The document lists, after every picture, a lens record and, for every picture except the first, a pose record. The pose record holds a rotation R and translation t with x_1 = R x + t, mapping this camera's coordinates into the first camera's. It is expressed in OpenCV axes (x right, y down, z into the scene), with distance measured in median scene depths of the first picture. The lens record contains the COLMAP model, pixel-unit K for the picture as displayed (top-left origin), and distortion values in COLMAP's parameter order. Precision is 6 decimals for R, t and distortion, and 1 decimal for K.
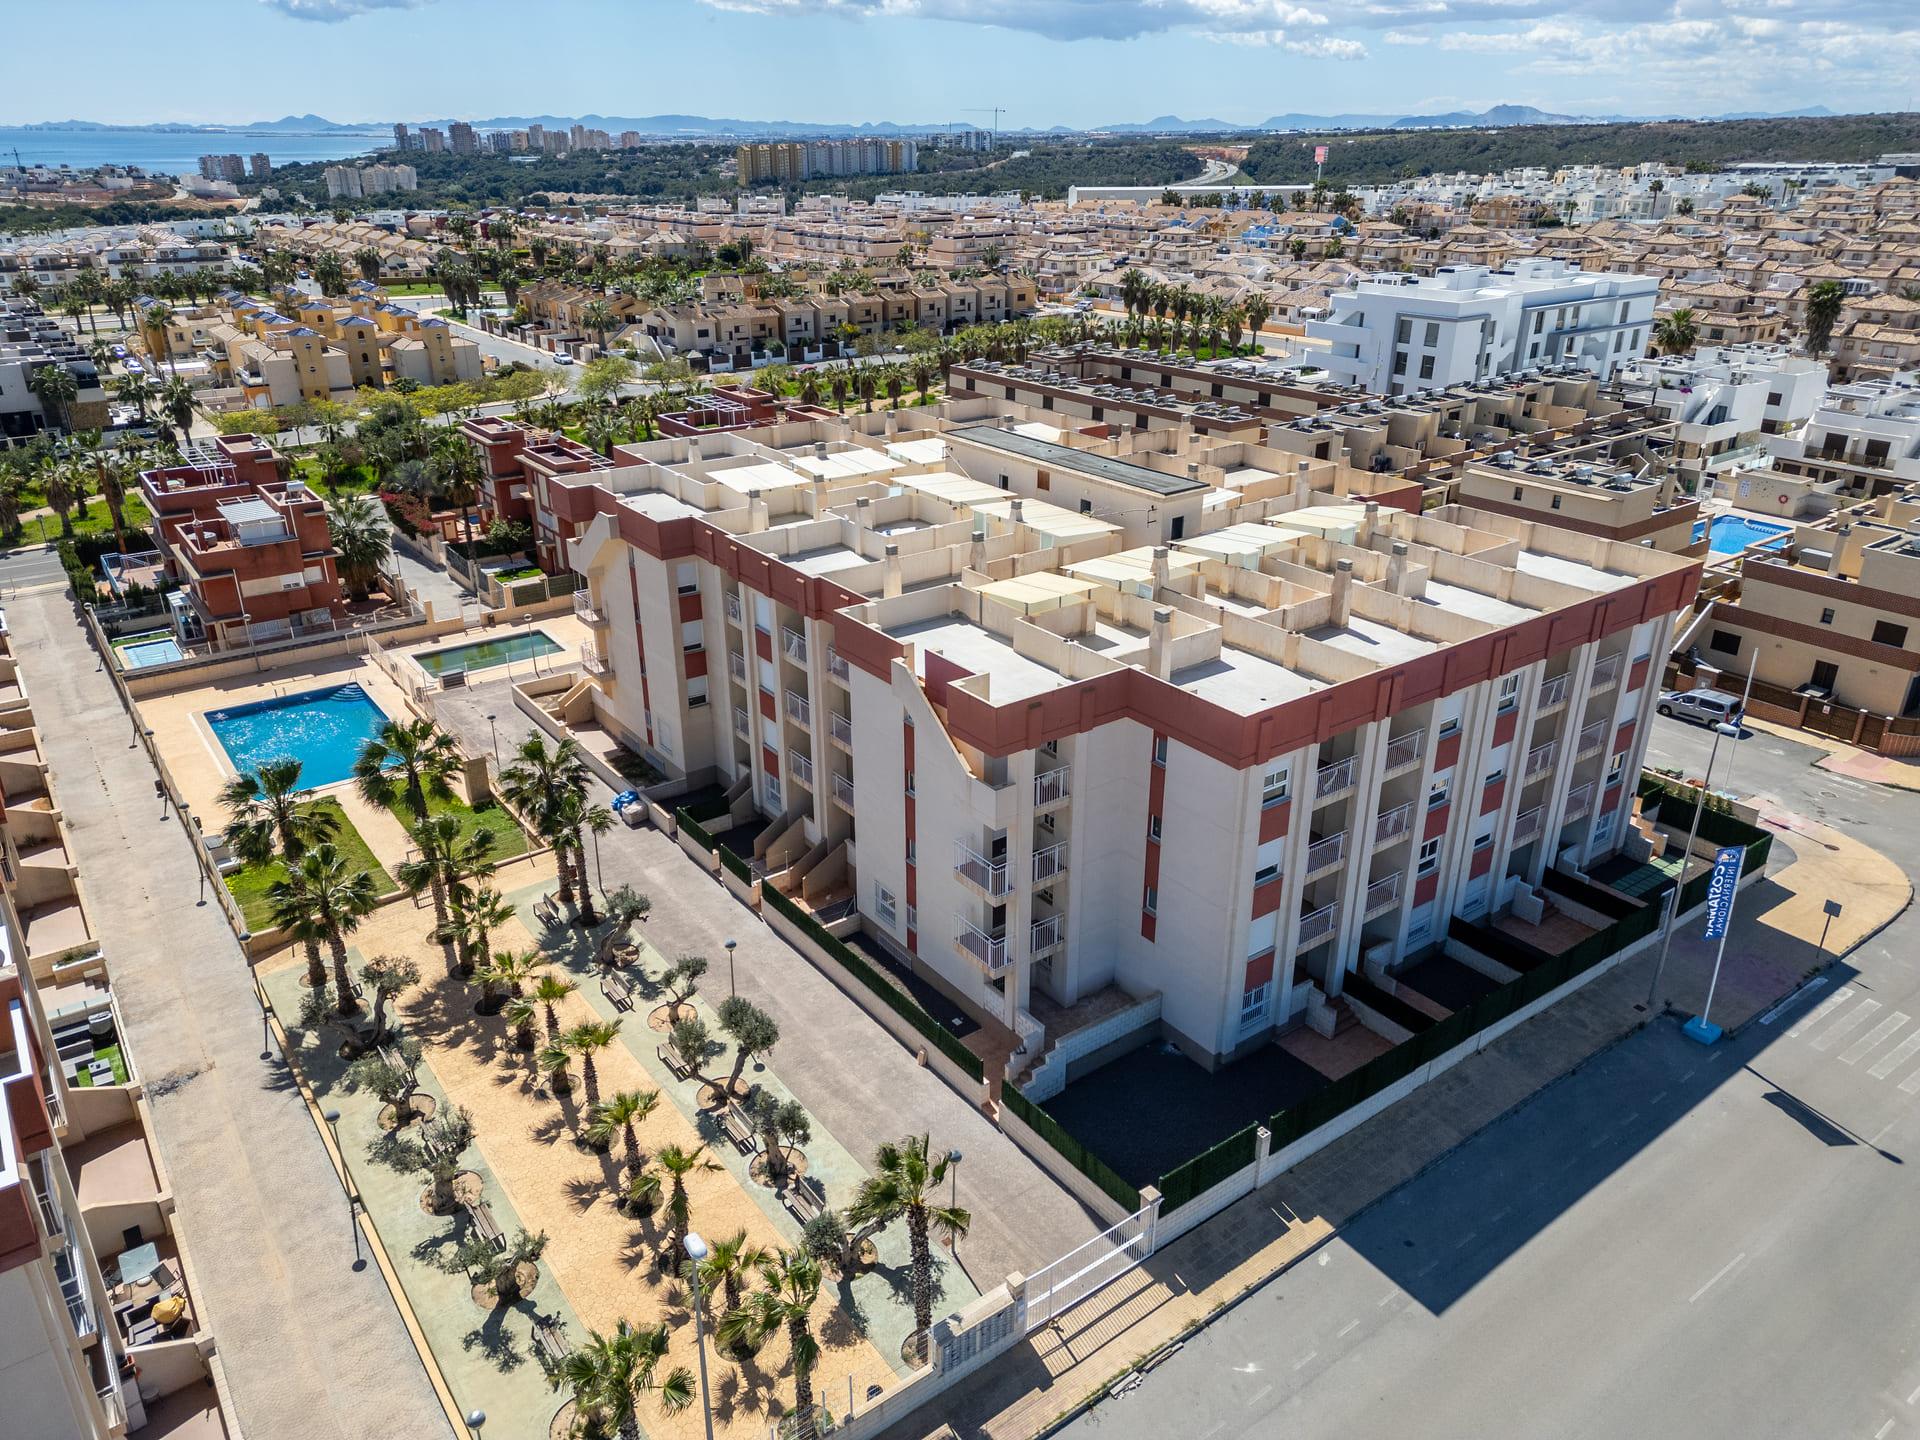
lens RADIAL K [[1337.5, 0, 950.9], [0, 1337.5, 720.7], [0, 0, 1]] dist [0.065824, -0.060950]
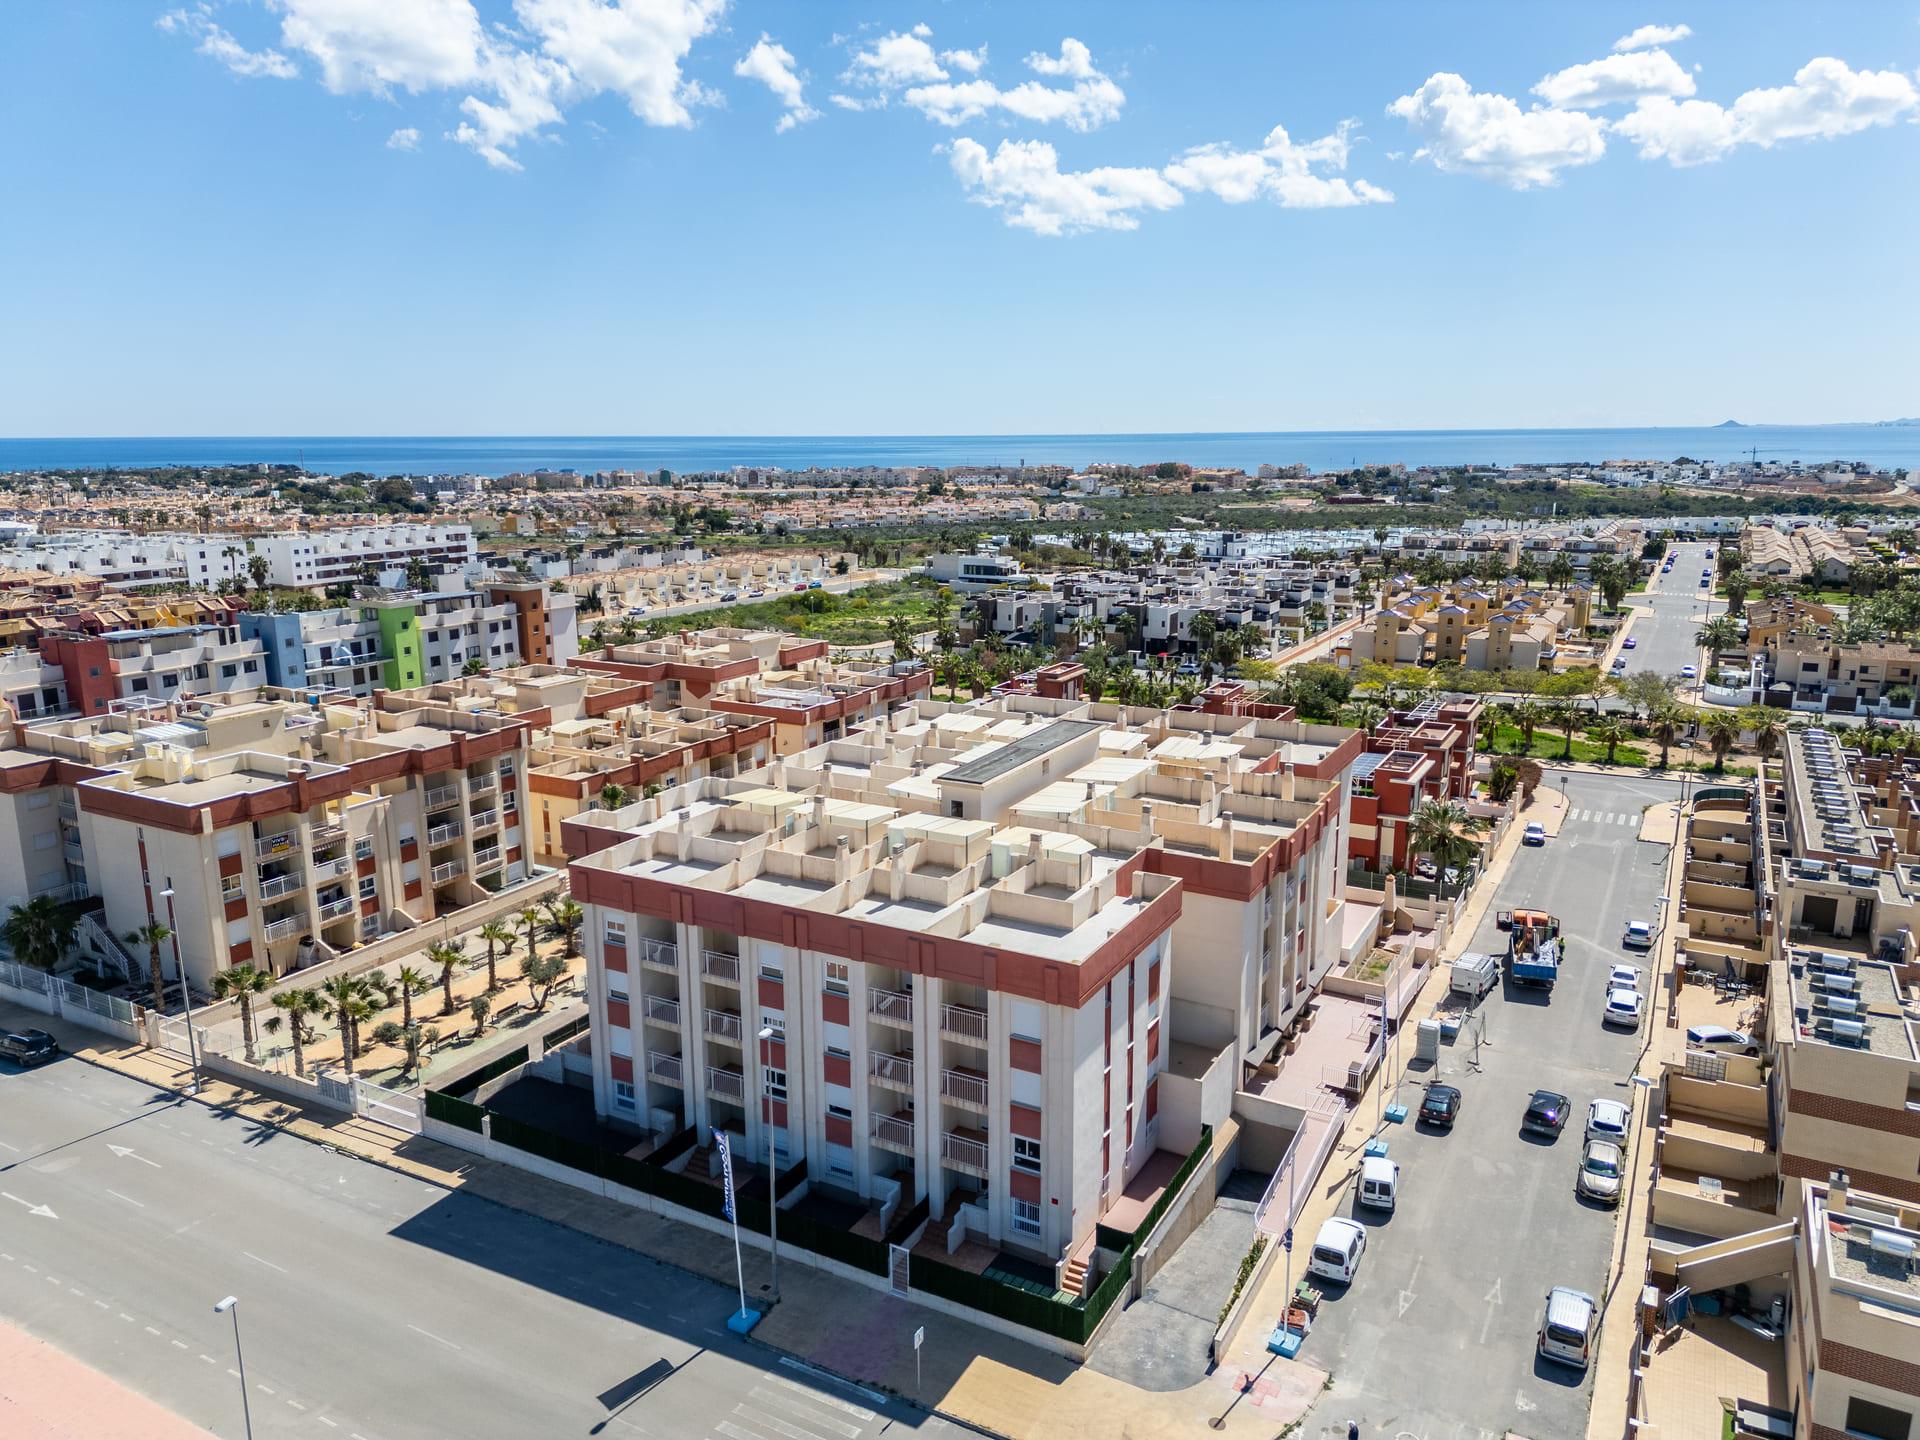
lens RADIAL K [[1340.3, 0, 959.9], [0, 1340.3, 707.4], [0, 0, 1]] dist [0.080020, -0.085149]
pose [[0.415960, 0.180638, -0.891261, 0.917878], [-0.358452, 0.933292, 0.021864, -0.190815], [0.835757, 0.310380, 0.452963, 0.308787]]
